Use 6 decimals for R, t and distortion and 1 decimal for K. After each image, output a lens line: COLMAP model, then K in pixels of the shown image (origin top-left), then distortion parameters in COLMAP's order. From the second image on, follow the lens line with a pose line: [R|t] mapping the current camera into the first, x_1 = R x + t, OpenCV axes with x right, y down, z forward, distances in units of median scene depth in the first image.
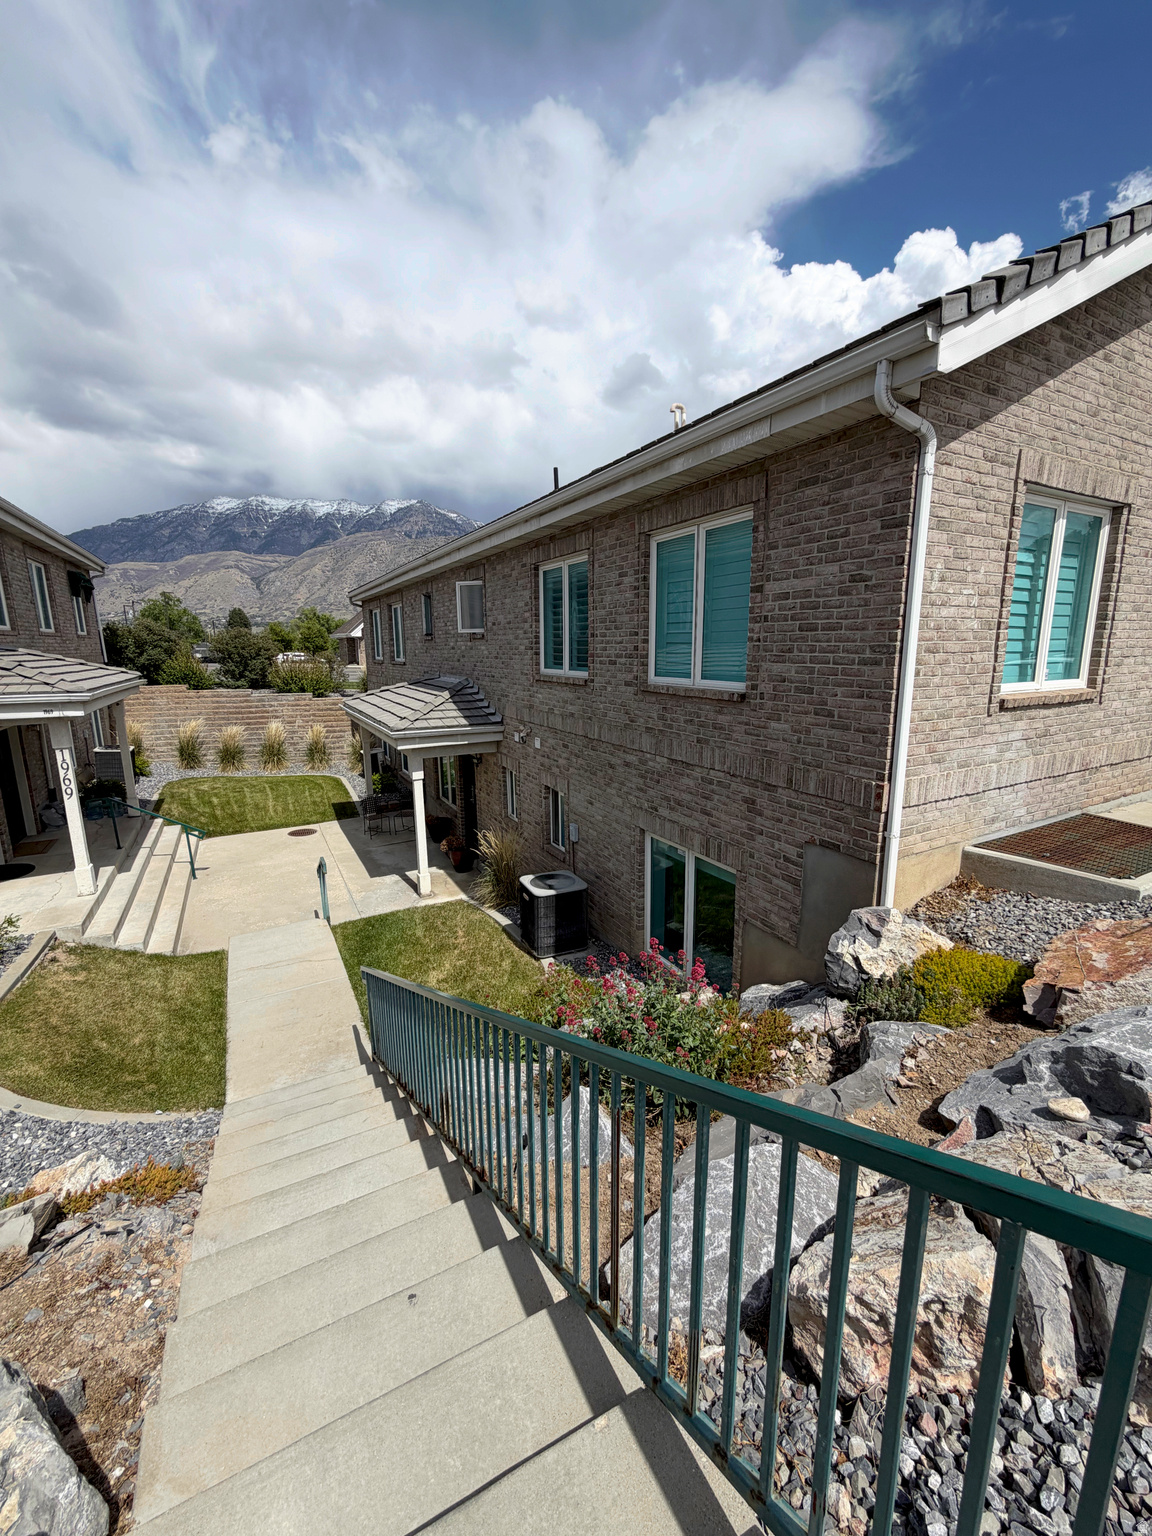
lens RADIAL K [[615.1, 0, 575.9], [0, 615.1, 767.6], [0, 0, 1]] dist [-0.002339, 0.000030]
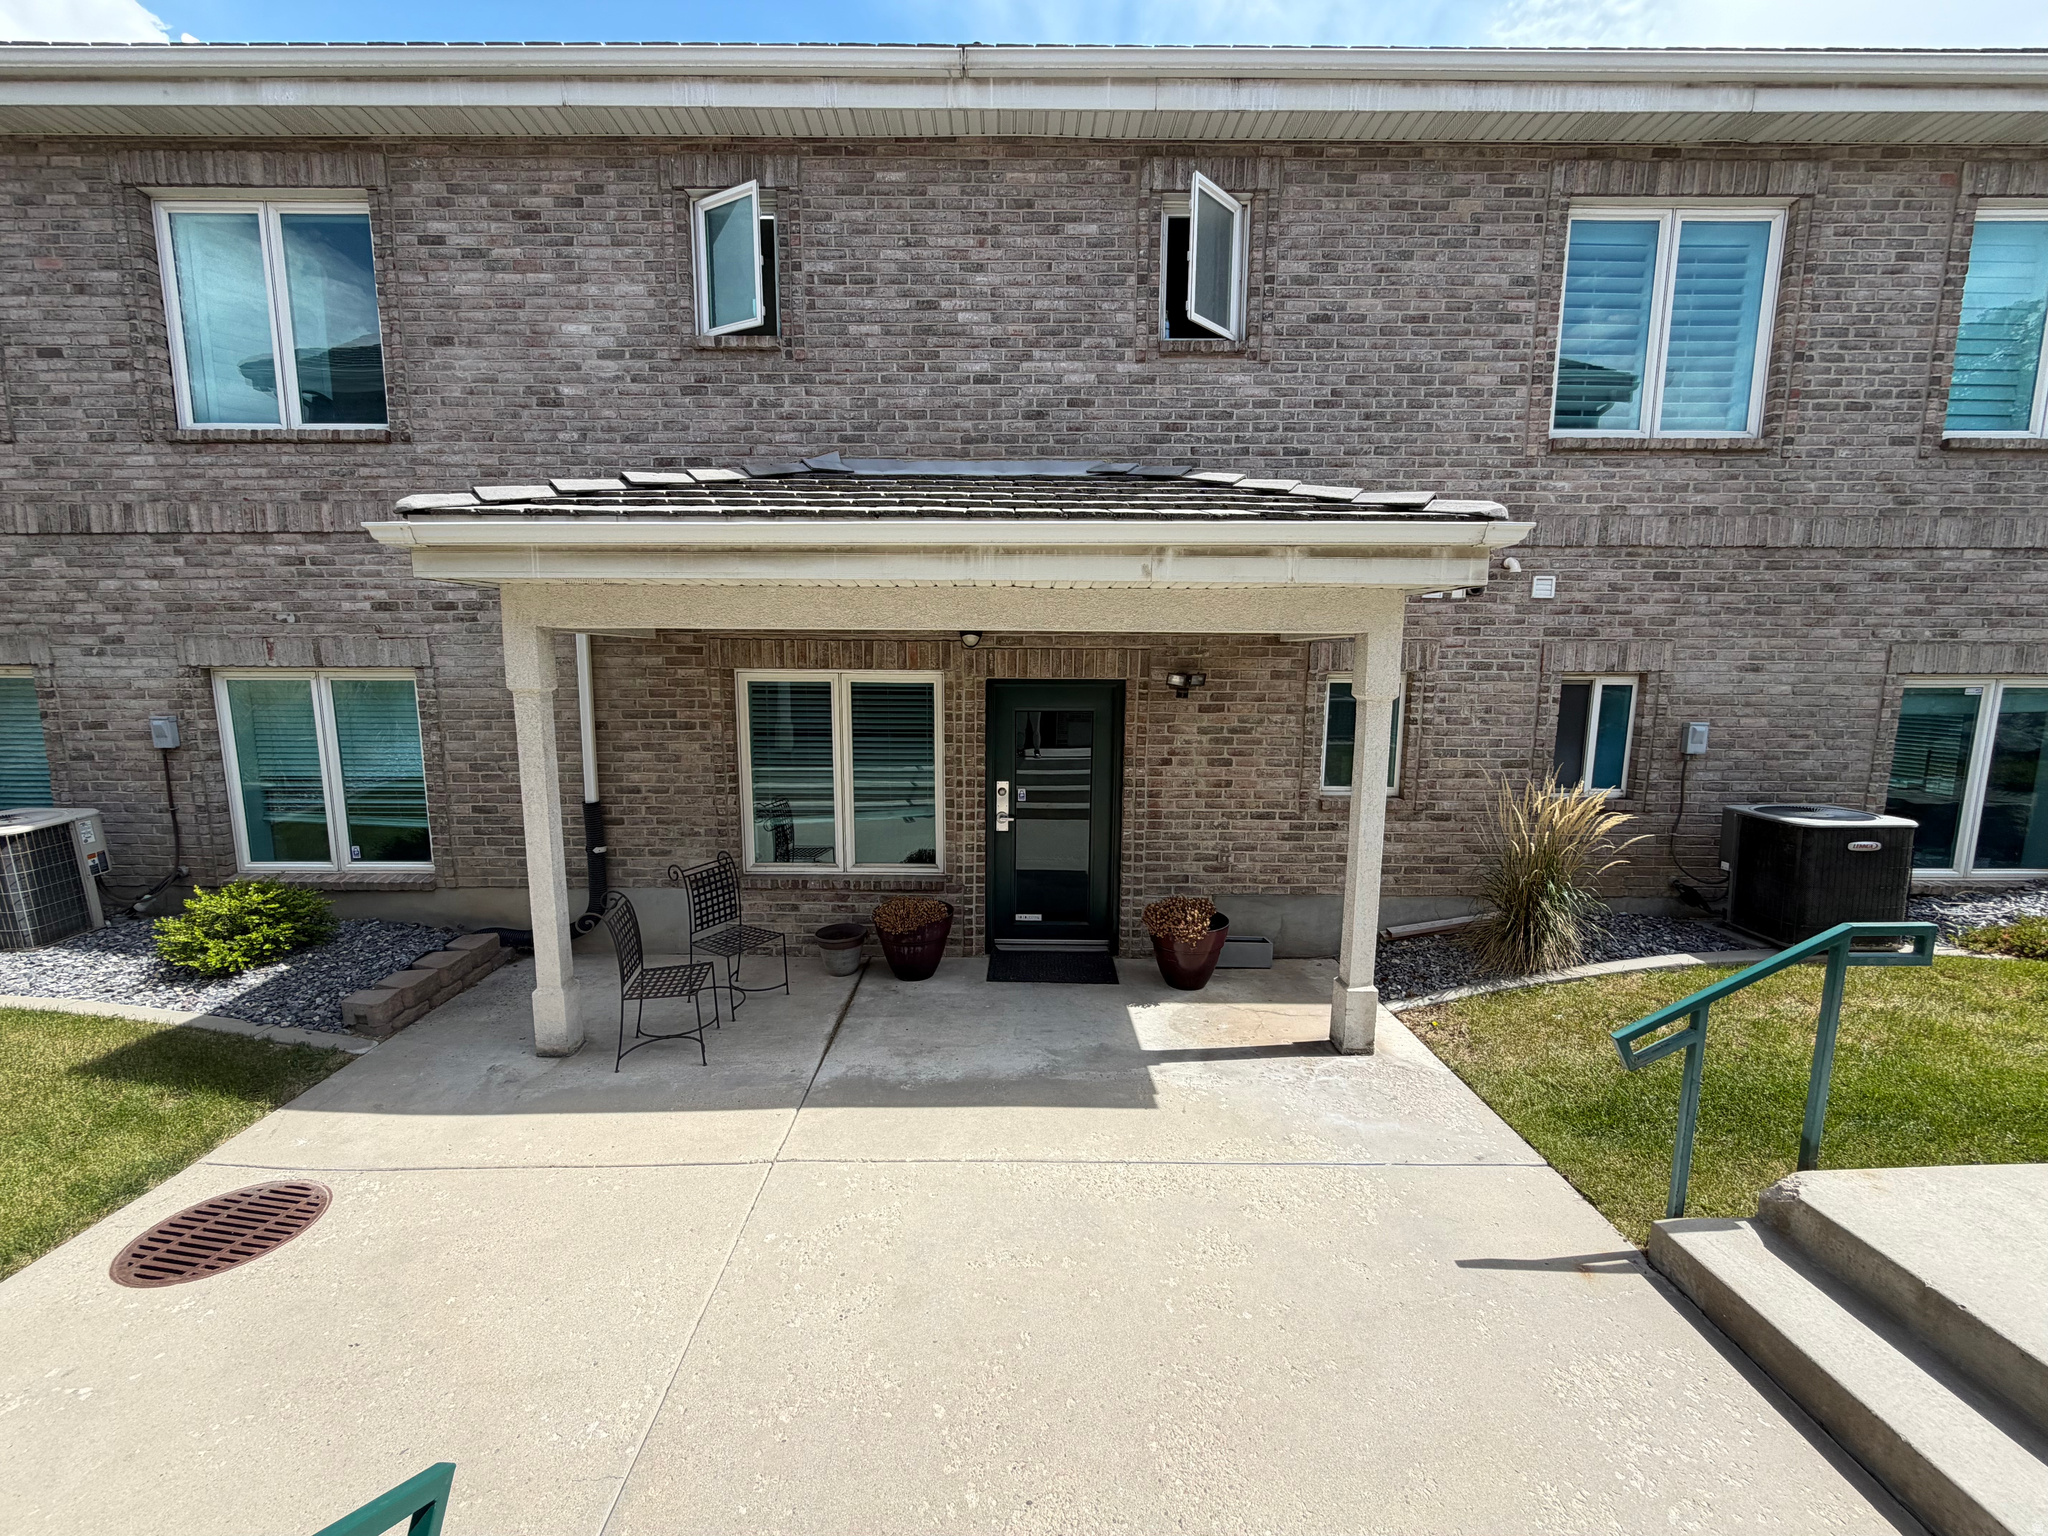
lens RADIAL K [[820.1, 0, 1018.2], [0, 820.1, 766.9], [0, 0, 1]] dist [-0.002339, 0.000030]
pose [[0.479982, -0.112726, 0.870006, -1.033201], [0.166271, 0.985425, 0.035949, 0.008411], [-0.861377, 0.127402, 0.491729, 1.326451]]
